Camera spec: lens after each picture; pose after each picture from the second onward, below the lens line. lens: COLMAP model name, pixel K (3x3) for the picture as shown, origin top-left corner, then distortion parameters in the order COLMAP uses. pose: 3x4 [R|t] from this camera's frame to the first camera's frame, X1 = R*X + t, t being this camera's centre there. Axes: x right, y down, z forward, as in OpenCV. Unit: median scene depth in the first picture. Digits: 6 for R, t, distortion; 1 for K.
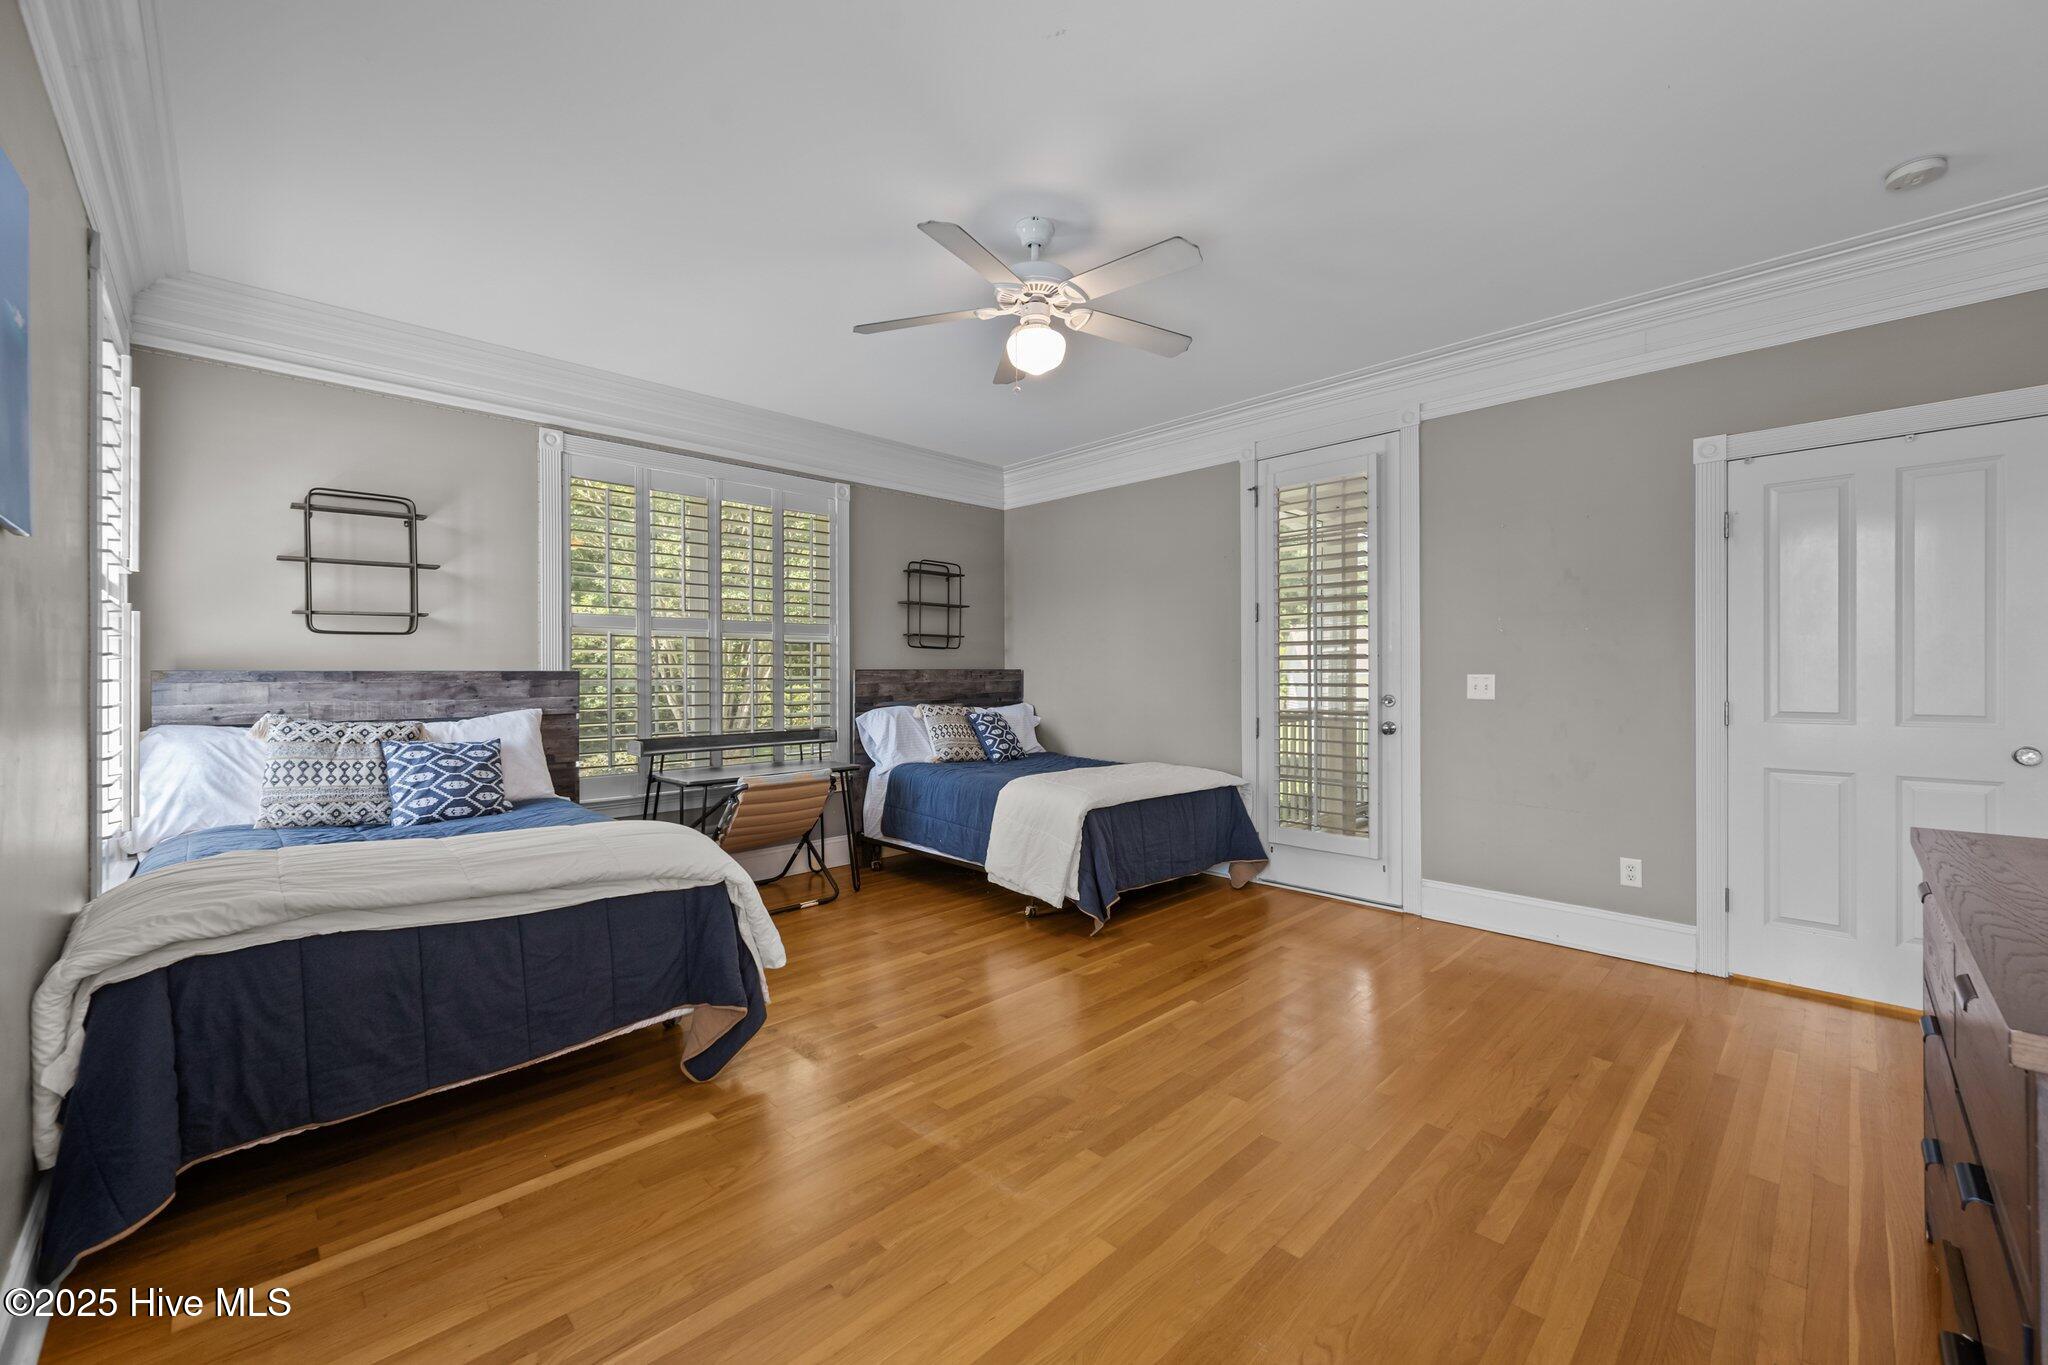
lens RADIAL K [[822.0, 0, 1024.0], [0, 822.0, 682.5], [0, 0, 1]] dist [-0.000893, -0.000085]
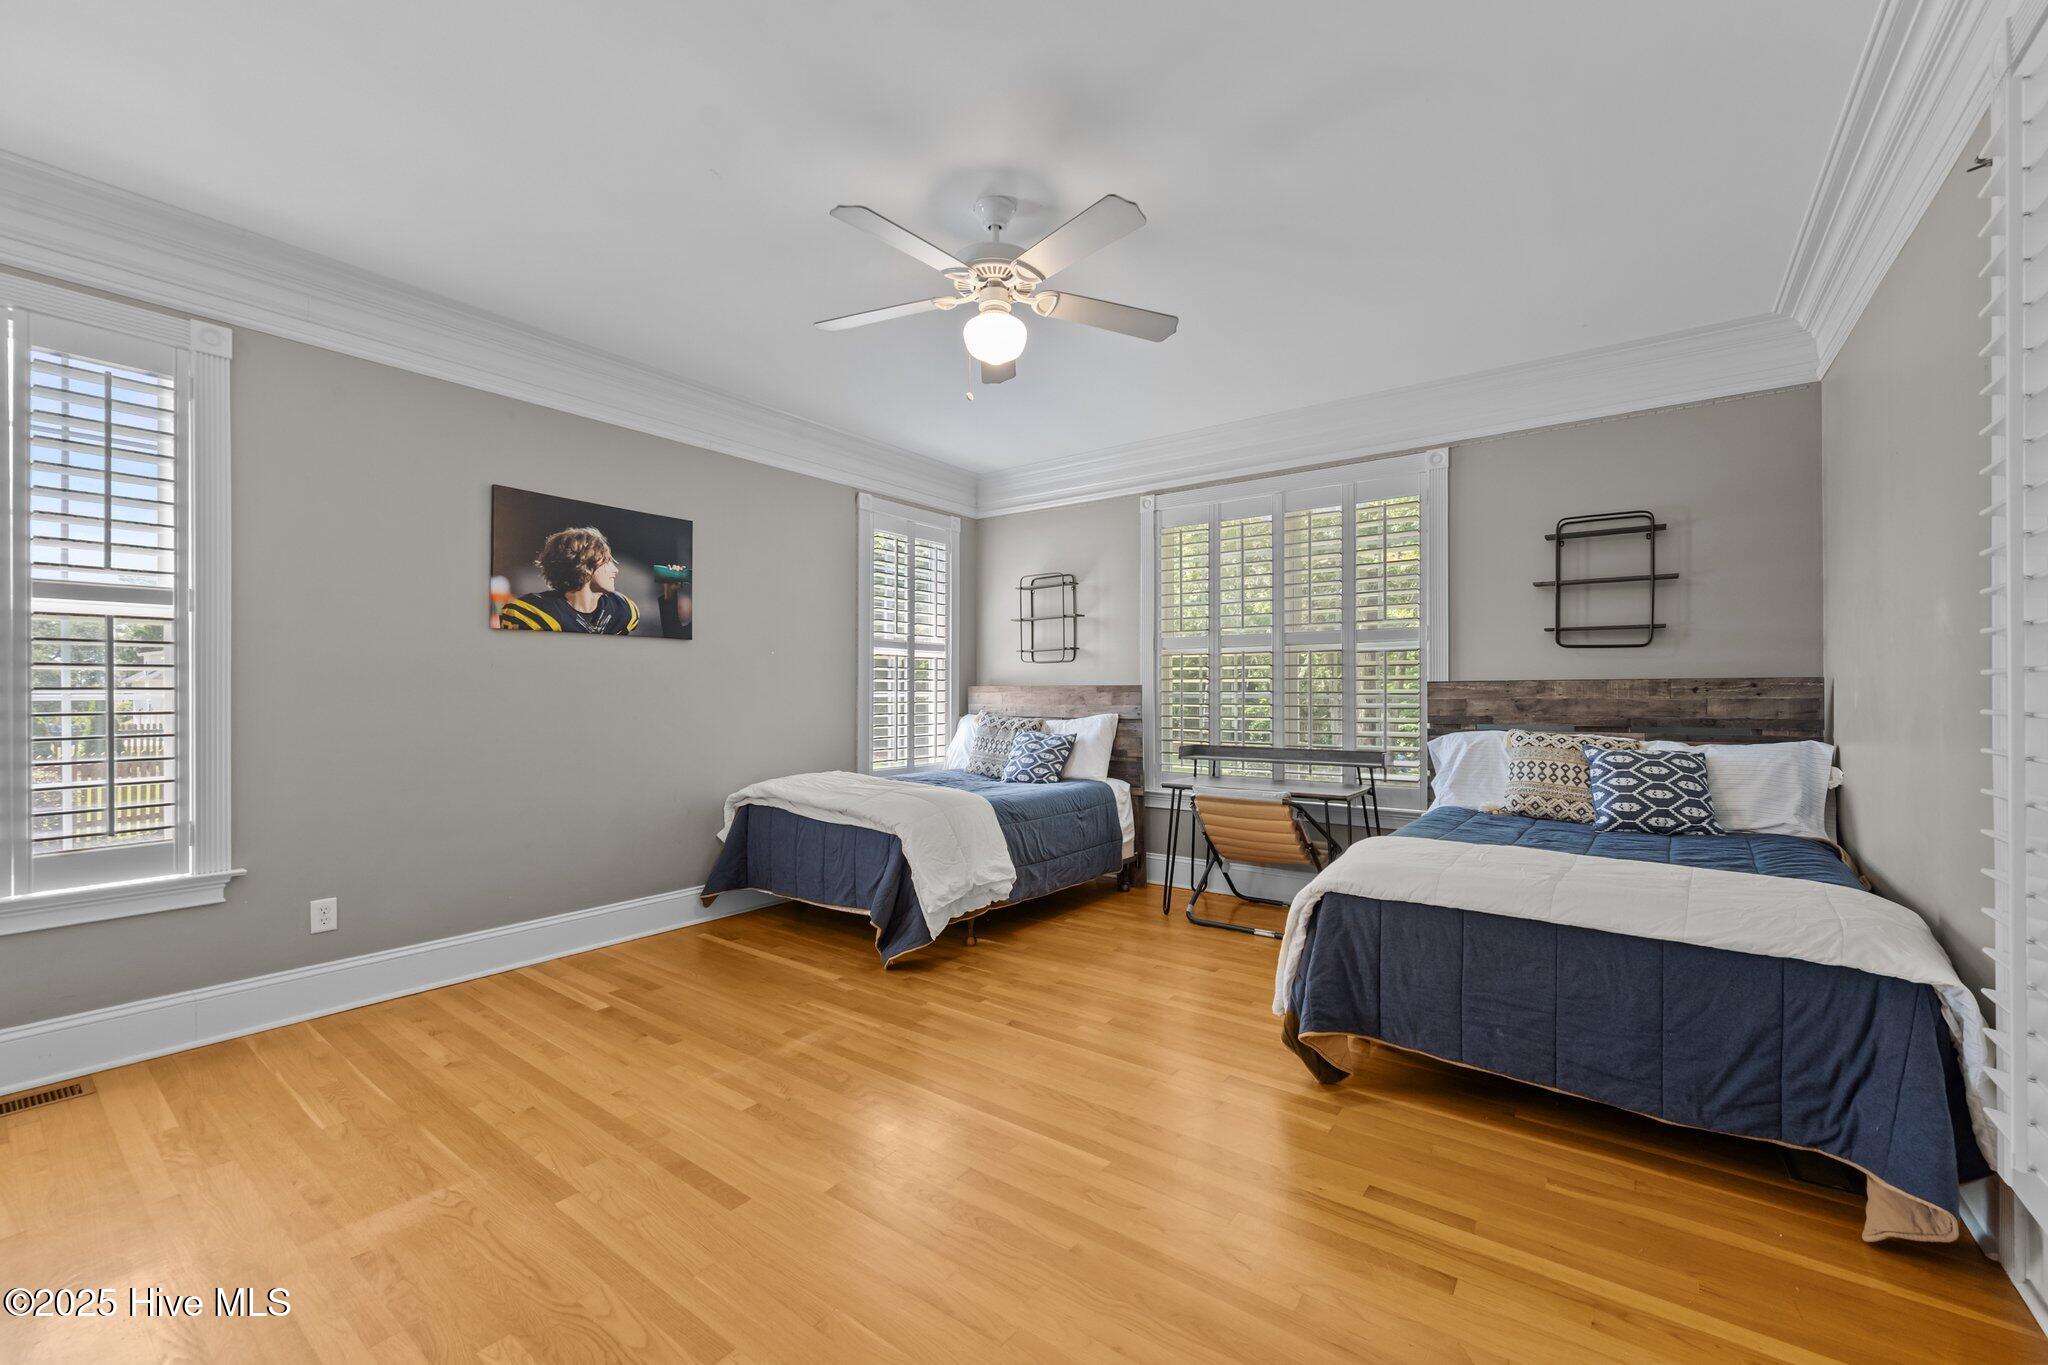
lens RADIAL K [[813.2, 0, 1019.5], [0, 813.2, 698.9], [0, 0, 1]] dist [-0.000620, -0.000412]
pose [[0.150035, 0.012068, -0.988607, 0.561036], [-0.009018, 0.999901, 0.010837, -0.003983], [0.988640, 0.007289, 0.150129, 0.536522]]
